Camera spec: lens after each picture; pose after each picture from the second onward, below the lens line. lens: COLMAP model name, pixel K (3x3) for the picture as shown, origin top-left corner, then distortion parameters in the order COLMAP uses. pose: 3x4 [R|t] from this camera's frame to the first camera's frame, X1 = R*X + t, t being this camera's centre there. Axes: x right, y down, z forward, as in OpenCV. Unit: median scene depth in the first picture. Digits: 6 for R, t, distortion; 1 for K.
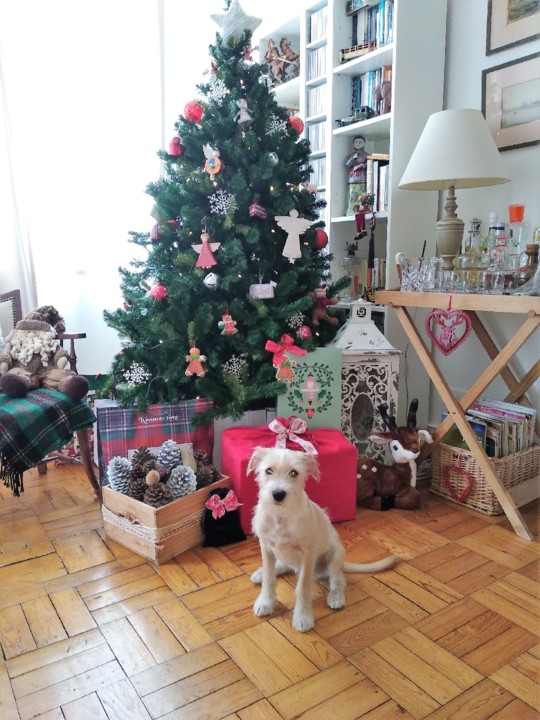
lens RADIAL K [[558.3, 0, 270.0], [0, 558.3, 360.0], [0, 0, 1]] dist [-0.012025, -0.007859]
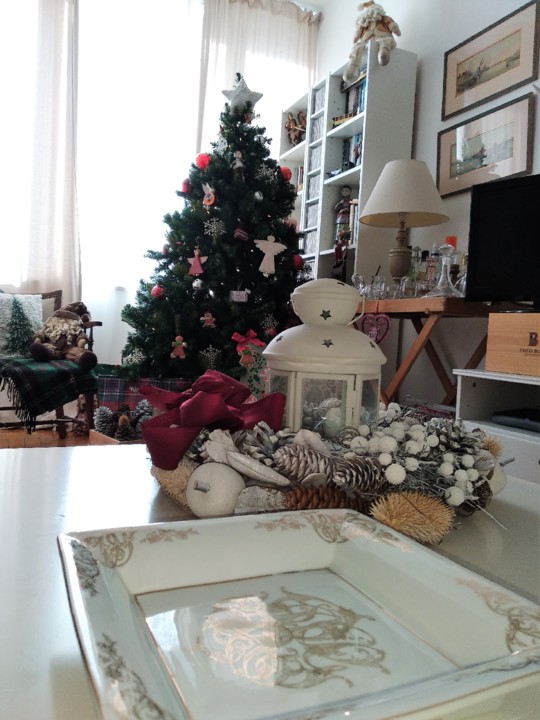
lens RADIAL K [[558.3, 0, 270.0], [0, 558.3, 360.0], [0, 0, 1]] dist [-0.012025, -0.007859]
pose [[0.986206, 0.066641, -0.151518, 0.248017], [-0.085487, 0.988906, -0.121478, 0.158962], [0.141741, 0.132755, 0.980961, -0.191488]]
